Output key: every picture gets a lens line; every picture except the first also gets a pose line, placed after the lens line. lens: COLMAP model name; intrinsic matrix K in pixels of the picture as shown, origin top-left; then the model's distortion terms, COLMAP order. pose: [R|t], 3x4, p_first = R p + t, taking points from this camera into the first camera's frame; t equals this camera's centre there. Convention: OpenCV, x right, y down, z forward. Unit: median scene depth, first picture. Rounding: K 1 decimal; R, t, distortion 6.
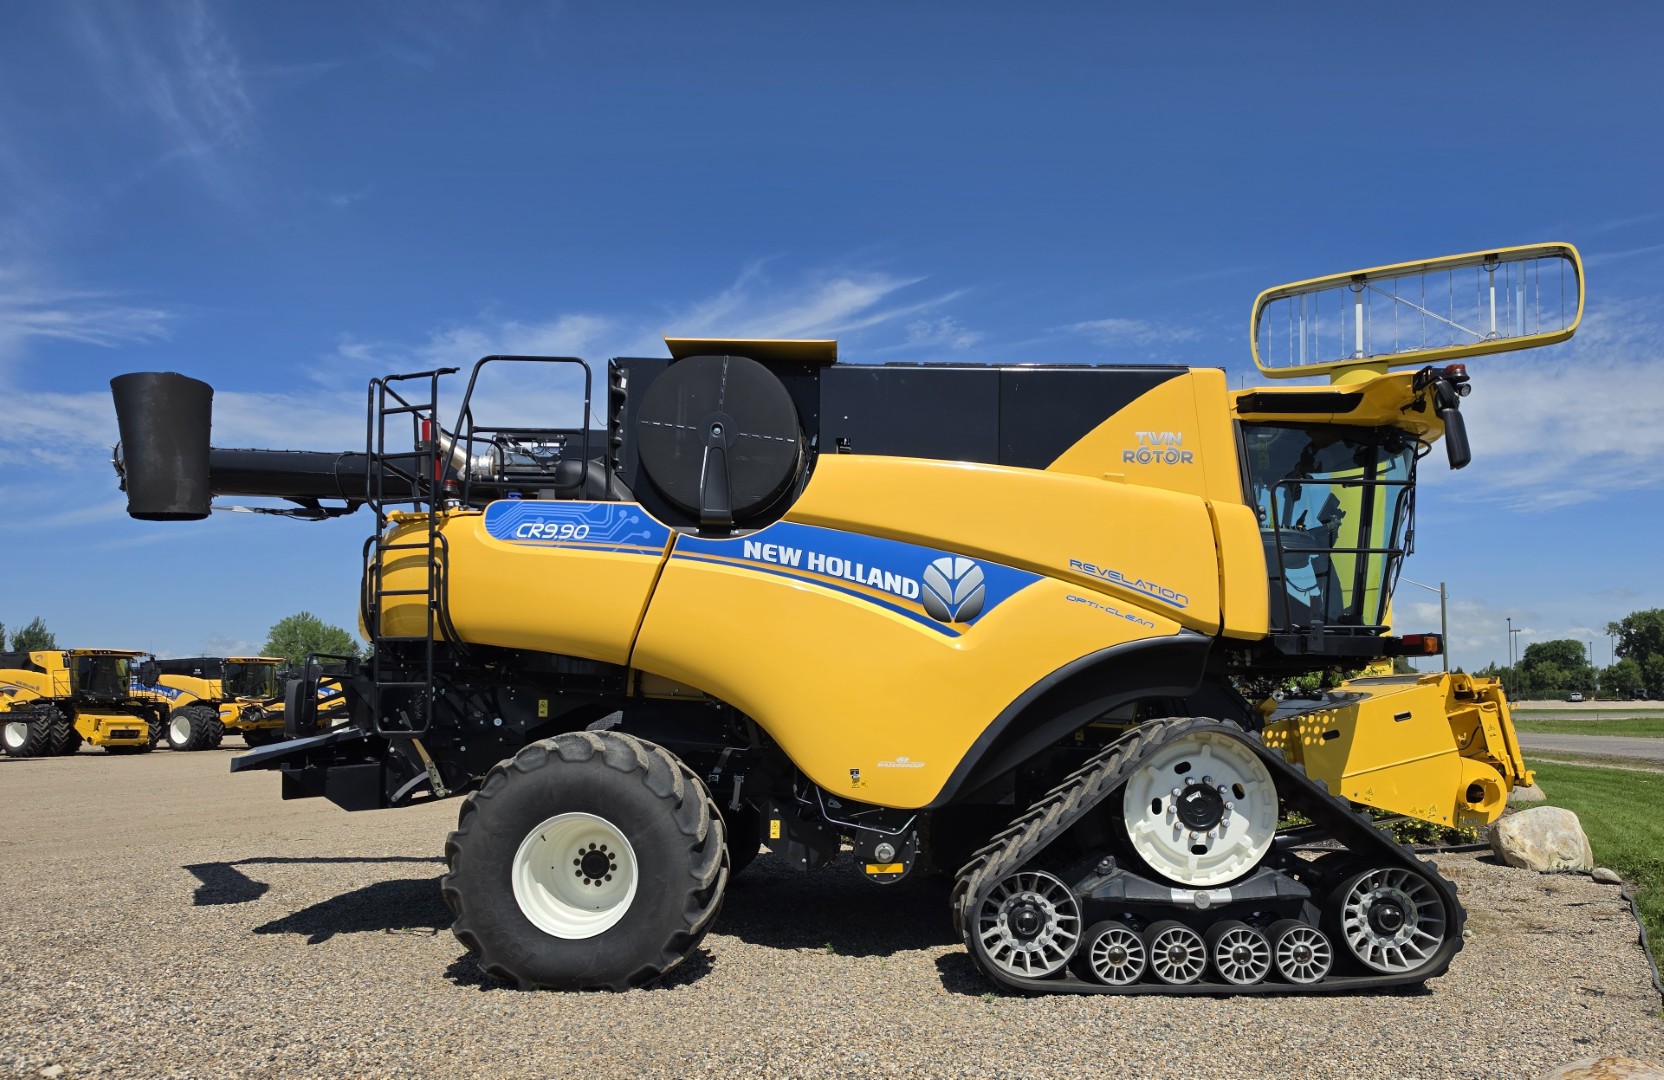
lens RADIAL K [[1081.1, 0, 869.6], [0, 1081.1, 648.4], [0, 0, 1]] dist [0.031616, -0.001971]
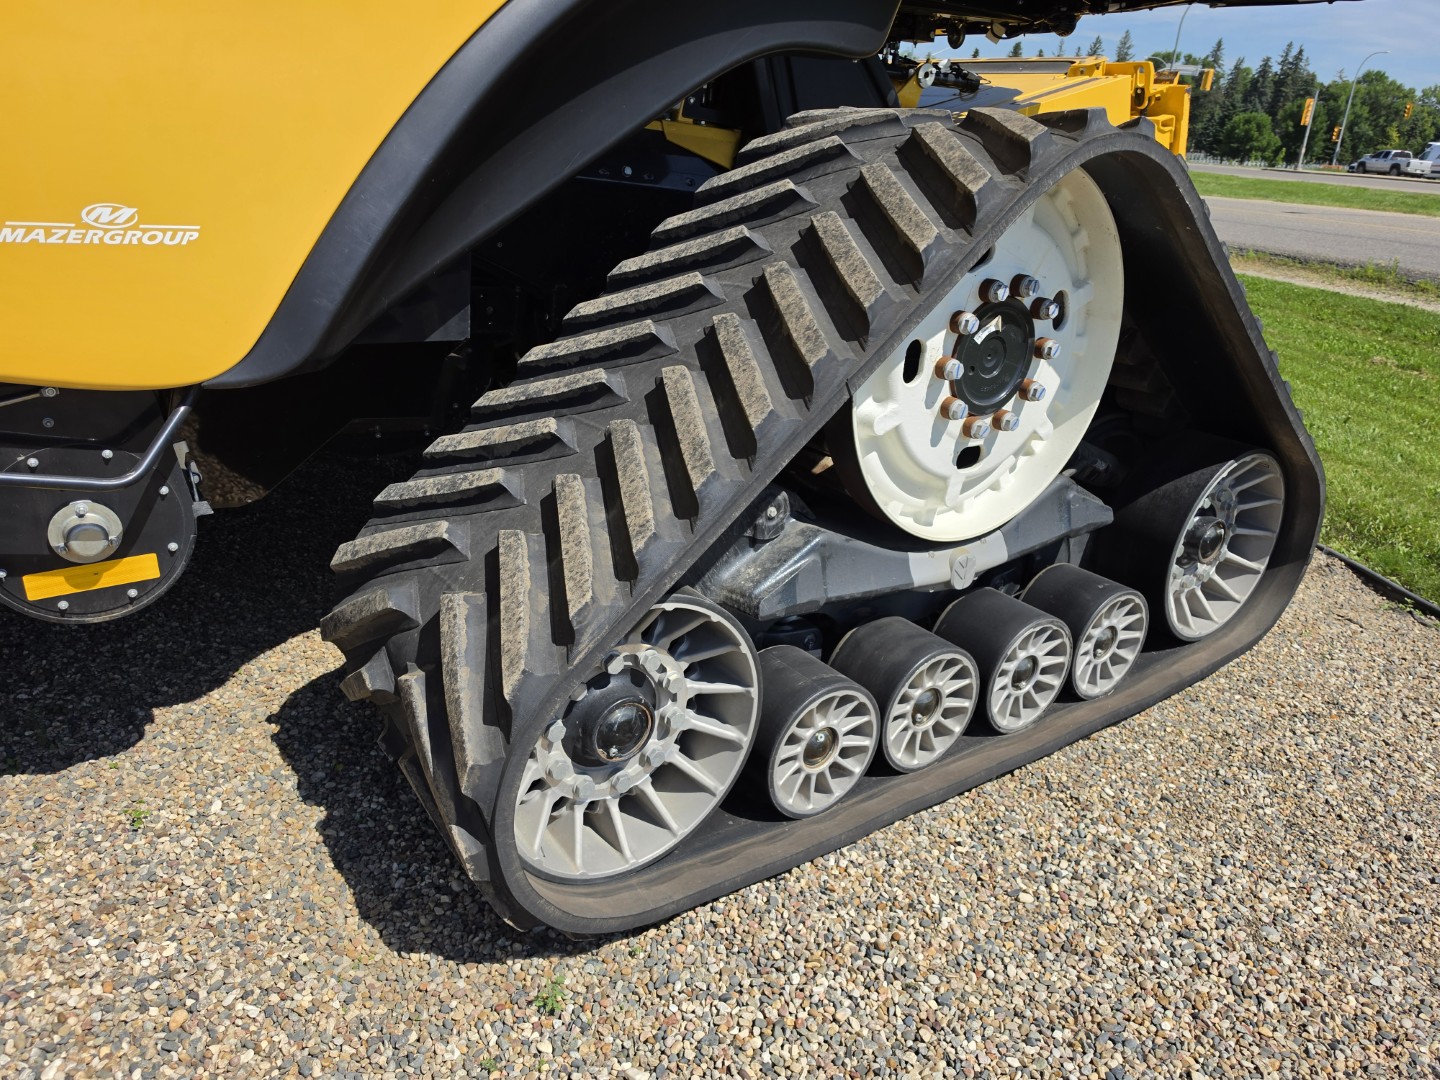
lens RADIAL K [[1027.9, 0, 720.3], [0, 1027.9, 563.4], [0, 0, 1]] dist [0.094450, -0.139626]
pose [[0.839613, -0.159233, 0.519321, 0.010204], [-0.083427, 0.906921, 0.412958, 0.062145], [-0.536739, -0.390051, 0.748179, 0.691082]]
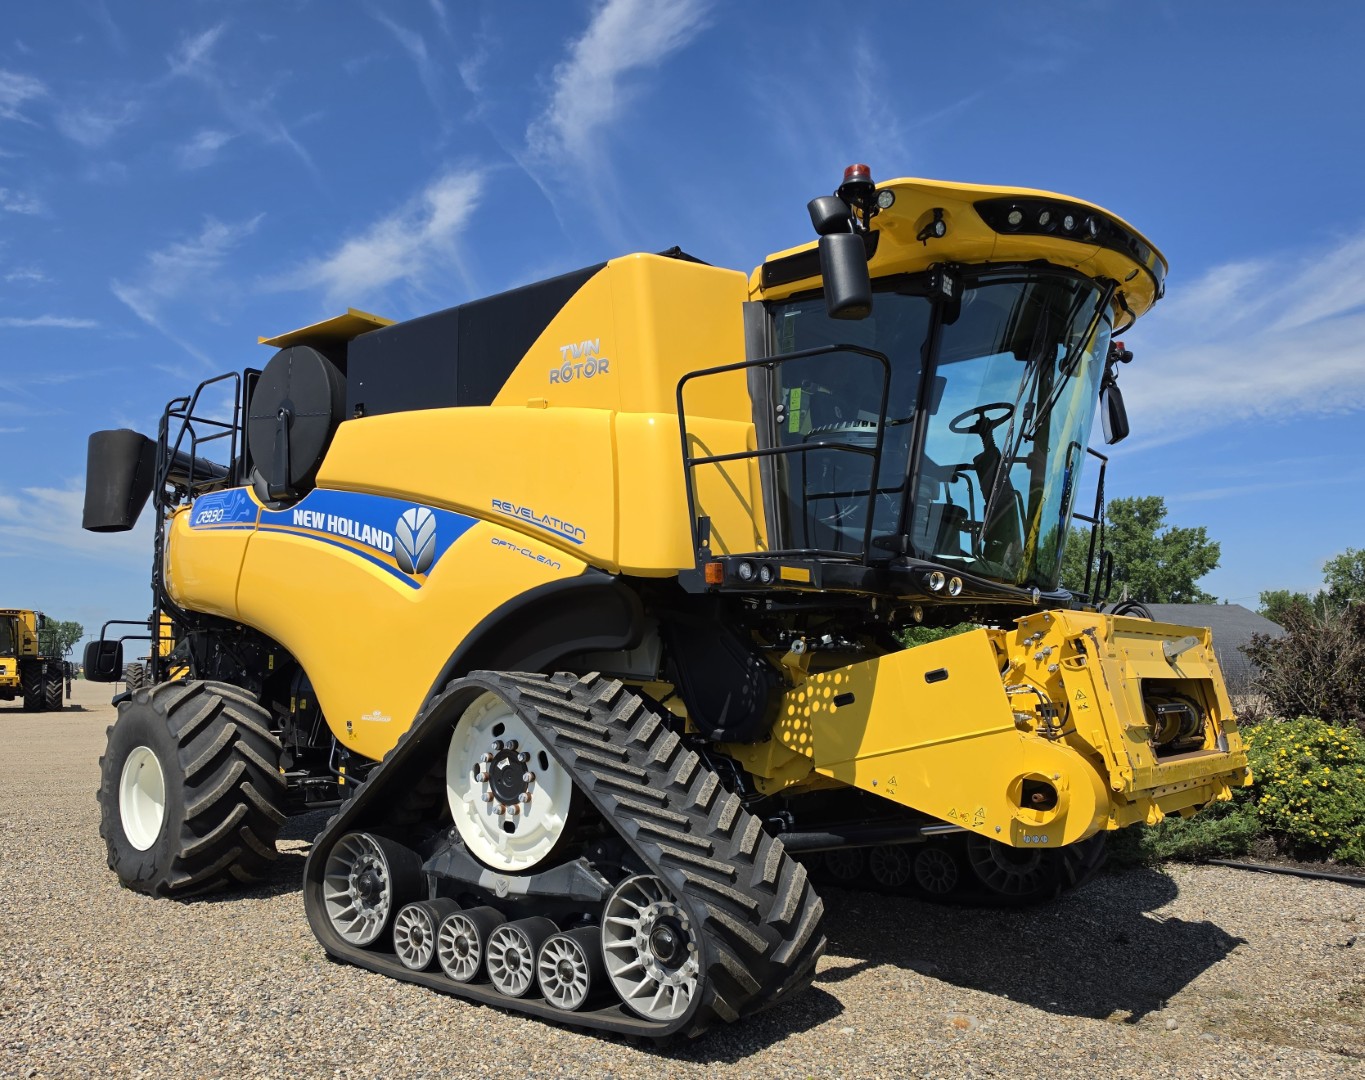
lens RADIAL K [[1115.5, 0, 682.5], [0, 1115.5, 540.0], [0, 0, 1]] dist [0.006356, -0.076446]
pose [[0.760094, -0.071659, -0.645849, 0.920963], [0.026378, 0.996484, -0.079519, 0.032488], [0.649277, 0.043406, 0.759312, 0.390721]]
